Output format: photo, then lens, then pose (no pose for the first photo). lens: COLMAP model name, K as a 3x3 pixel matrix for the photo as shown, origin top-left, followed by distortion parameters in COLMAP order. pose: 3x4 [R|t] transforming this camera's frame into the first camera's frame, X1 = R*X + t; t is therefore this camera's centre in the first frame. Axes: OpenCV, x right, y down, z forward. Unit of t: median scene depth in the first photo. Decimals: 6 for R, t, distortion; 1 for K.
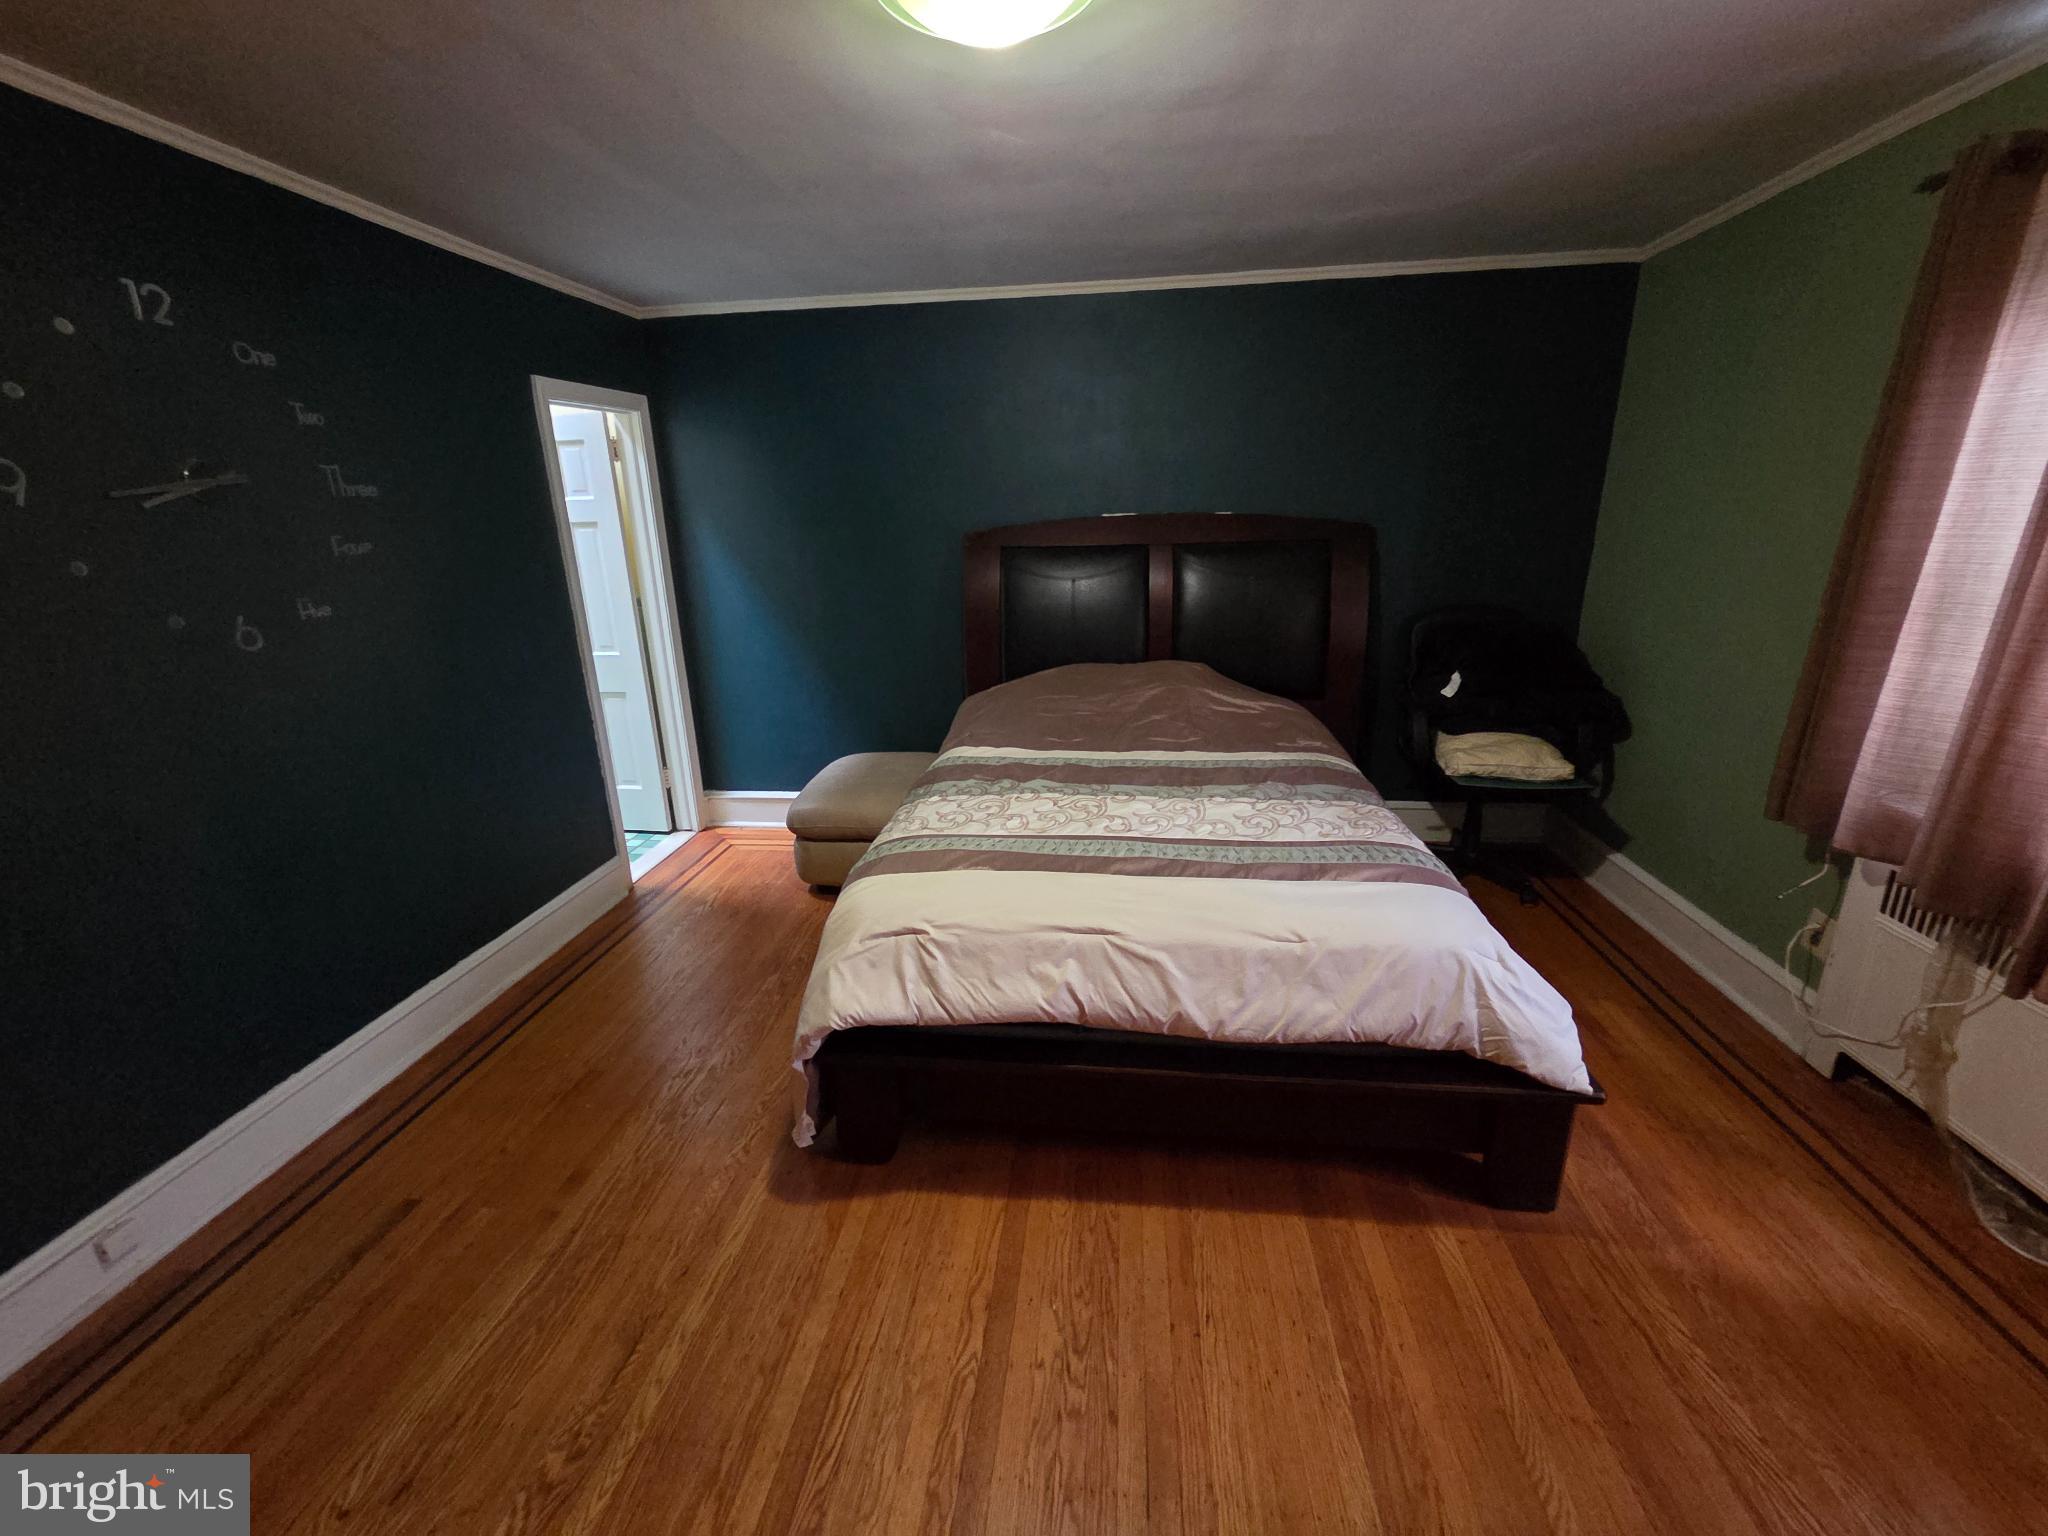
lens RADIAL K [[836.0, 0, 1027.5], [0, 836.0, 770.3], [0, 0, 1]] dist [0.000586, -0.000166]
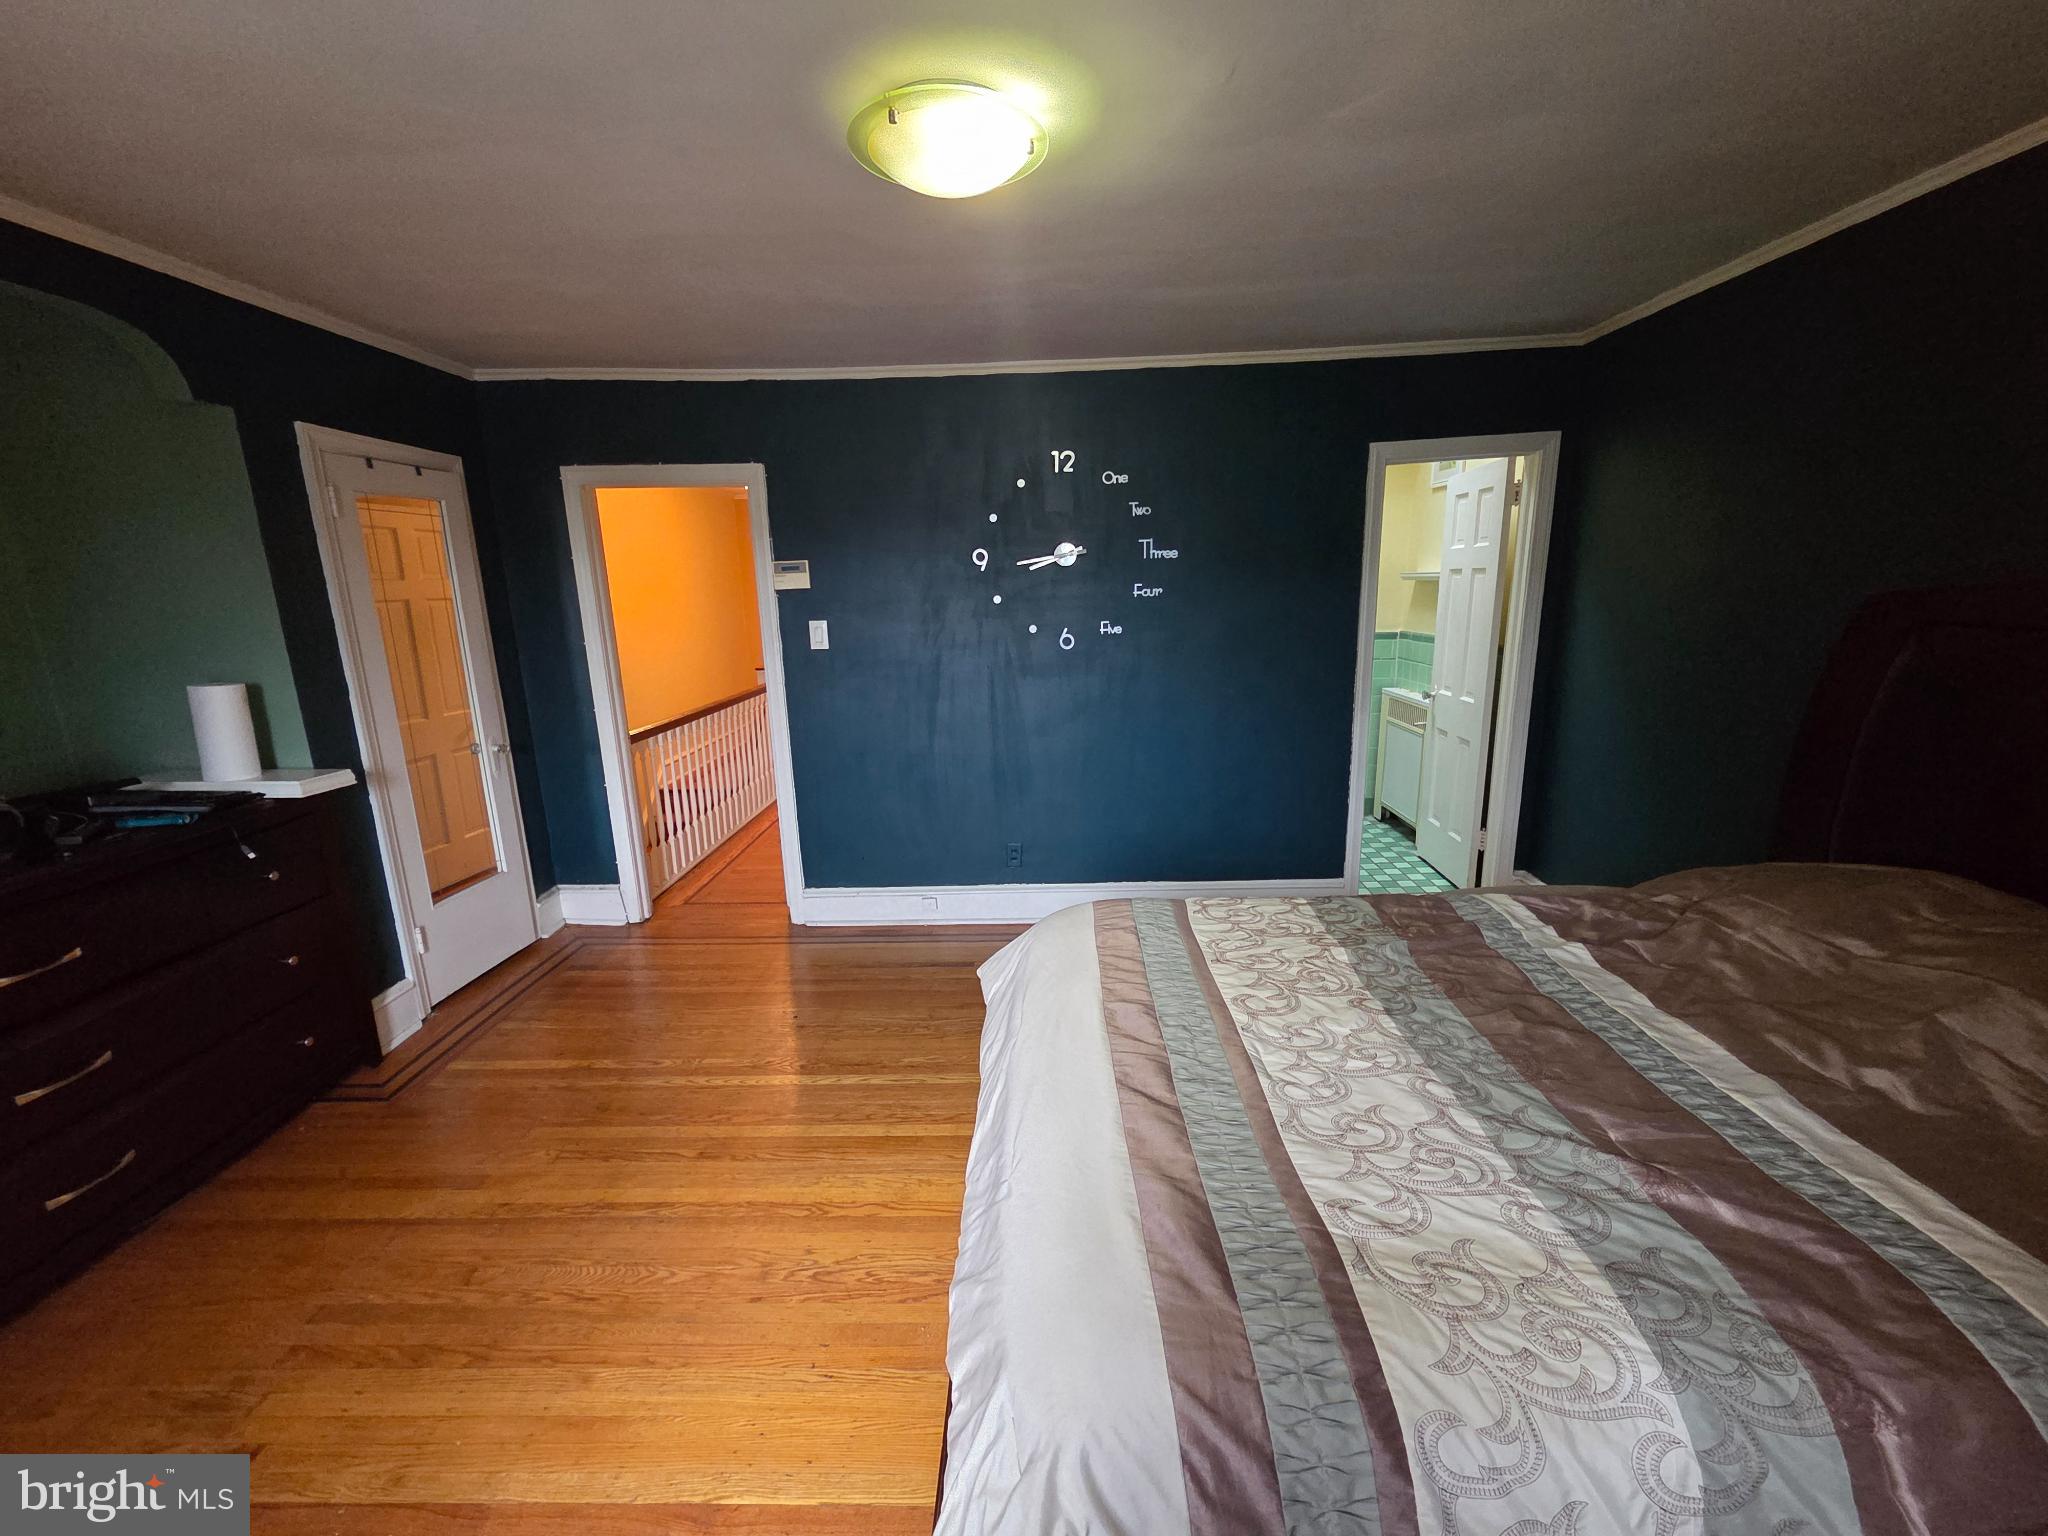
lens RADIAL K [[841.7, 0, 1024.0], [0, 841.7, 768.0], [0, 0, 1]] dist [0.001703, 0.000038]
pose [[0.086496, 0.238155, -0.967368, 0.862722], [-0.268016, 0.940772, 0.207643, -0.258237], [0.959524, 0.241310, 0.145202, 0.743189]]
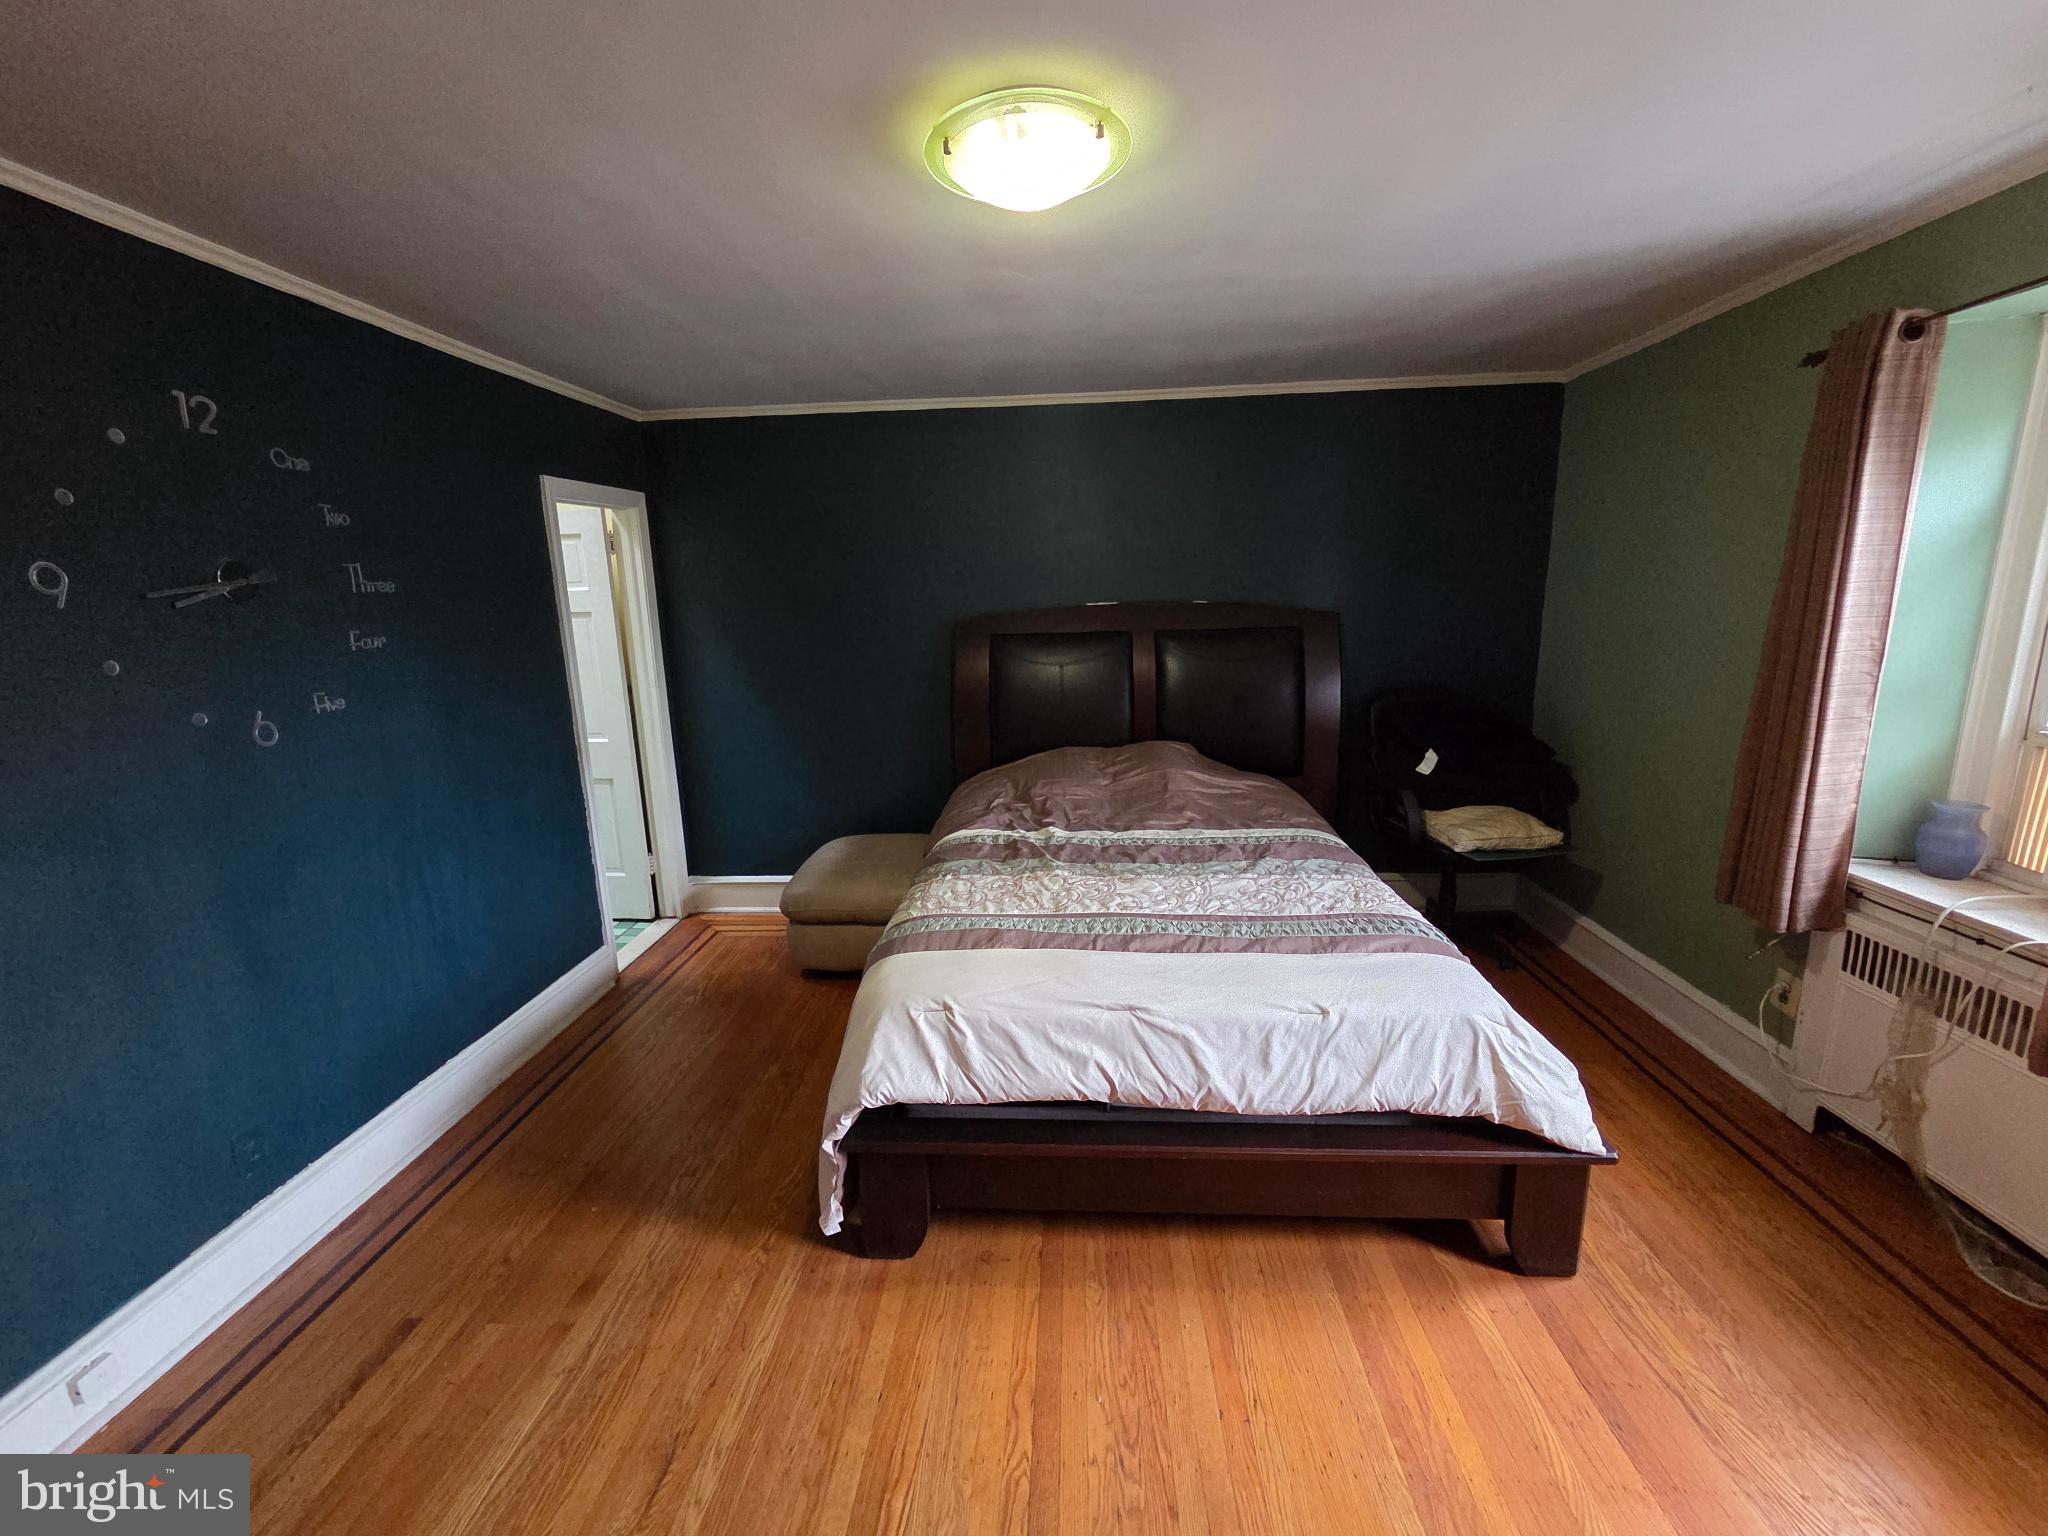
lens RADIAL K [[836.0, 0, 1027.5], [0, 836.0, 770.3], [0, 0, 1]] dist [0.000586, -0.000166]
pose [[0.998480, -0.013385, 0.053470, -0.080444], [0.018246, 0.995640, -0.091477, -0.006068], [-0.052012, 0.092314, 0.994371, -0.036225]]
